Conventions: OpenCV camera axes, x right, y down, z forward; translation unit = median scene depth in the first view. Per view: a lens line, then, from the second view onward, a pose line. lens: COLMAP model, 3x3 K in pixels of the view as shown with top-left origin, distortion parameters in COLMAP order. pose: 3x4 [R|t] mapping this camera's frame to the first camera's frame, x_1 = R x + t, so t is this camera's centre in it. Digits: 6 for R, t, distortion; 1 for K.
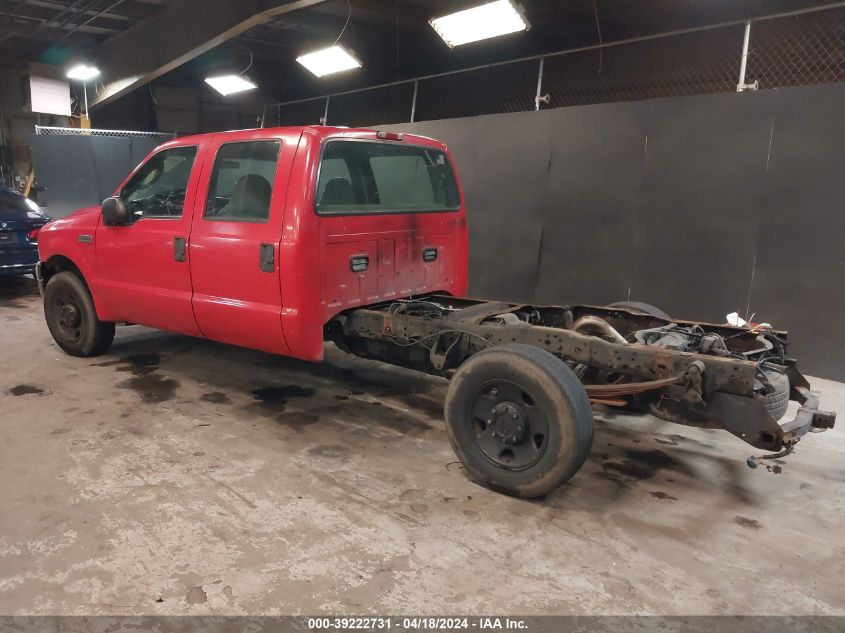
lens RADIAL K [[664.2, 0, 427.0], [0, 664.2, 316.3], [0, 0, 1]] dist [0.002973, -0.005169]
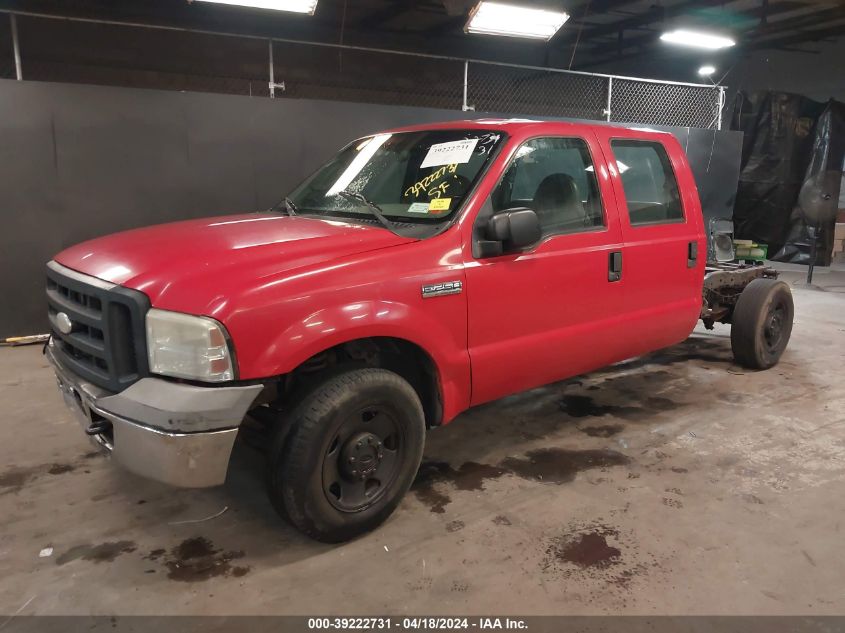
lens RADIAL K [[664.2, 0, 427.0], [0, 664.2, 316.3], [0, 0, 1]] dist [0.002973, -0.005169]
pose [[0.221684, -0.191148, 0.956200, -0.931541], [0.191797, 0.969991, 0.149439, -0.150664], [-0.956070, 0.150268, 0.251693, 0.802178]]
